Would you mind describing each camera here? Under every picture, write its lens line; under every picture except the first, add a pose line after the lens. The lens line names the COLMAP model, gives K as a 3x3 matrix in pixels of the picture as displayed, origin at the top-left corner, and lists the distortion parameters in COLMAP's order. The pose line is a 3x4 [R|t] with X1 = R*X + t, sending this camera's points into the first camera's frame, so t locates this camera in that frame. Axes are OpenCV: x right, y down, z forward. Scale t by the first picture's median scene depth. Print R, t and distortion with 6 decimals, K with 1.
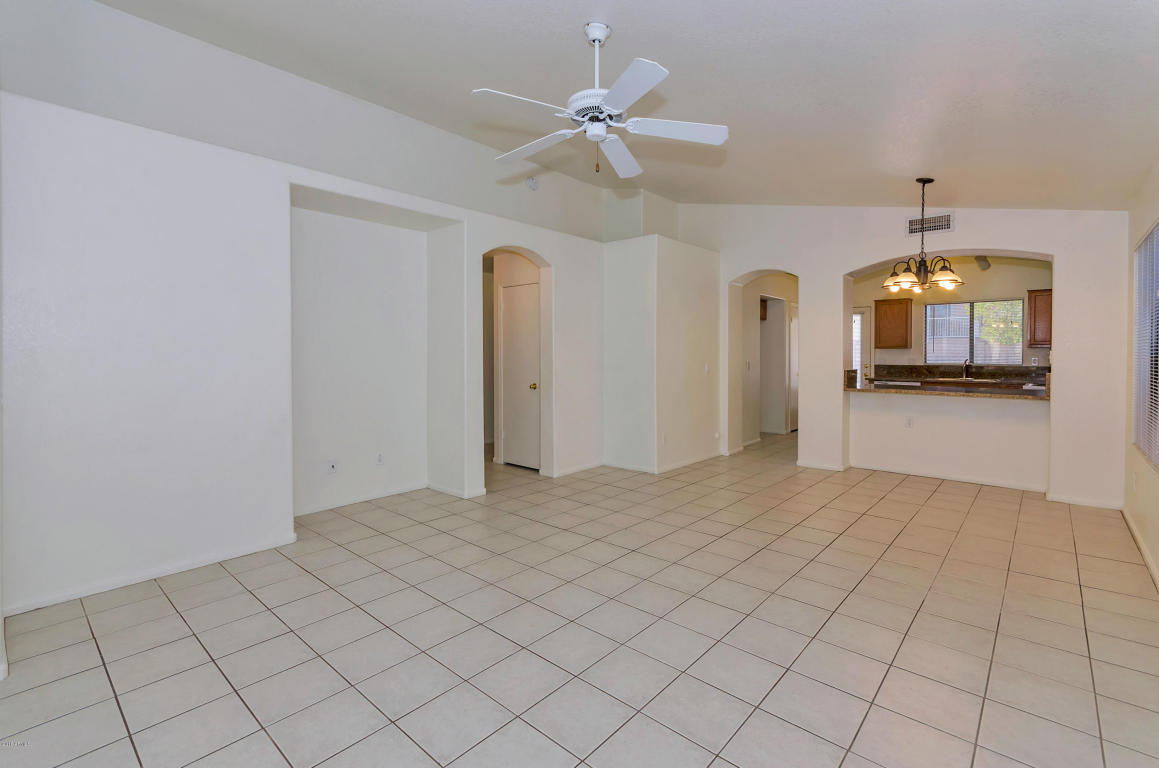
lens RADIAL K [[529.8, 0, 581.1], [0, 529.8, 365.1], [0, 0, 1]] dist [0.000427, 0.000148]
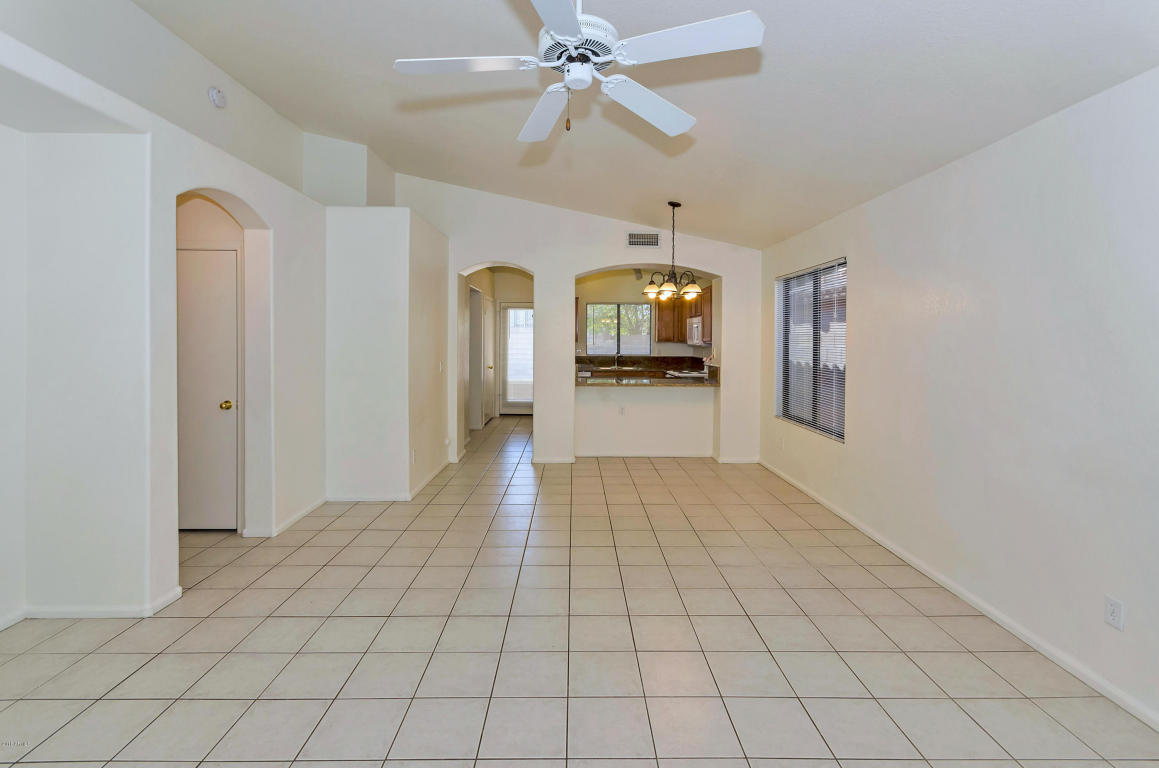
lens RADIAL K [[537.4, 0, 581.2], [0, 537.4, 340.6], [0, 0, 1]] dist [0.001502, 0.000264]
pose [[0.735861, 0.001410, 0.677132, -0.219180], [0.009116, 0.999887, -0.011988, -0.027871], [-0.677072, 0.014995, 0.735764, 0.205274]]
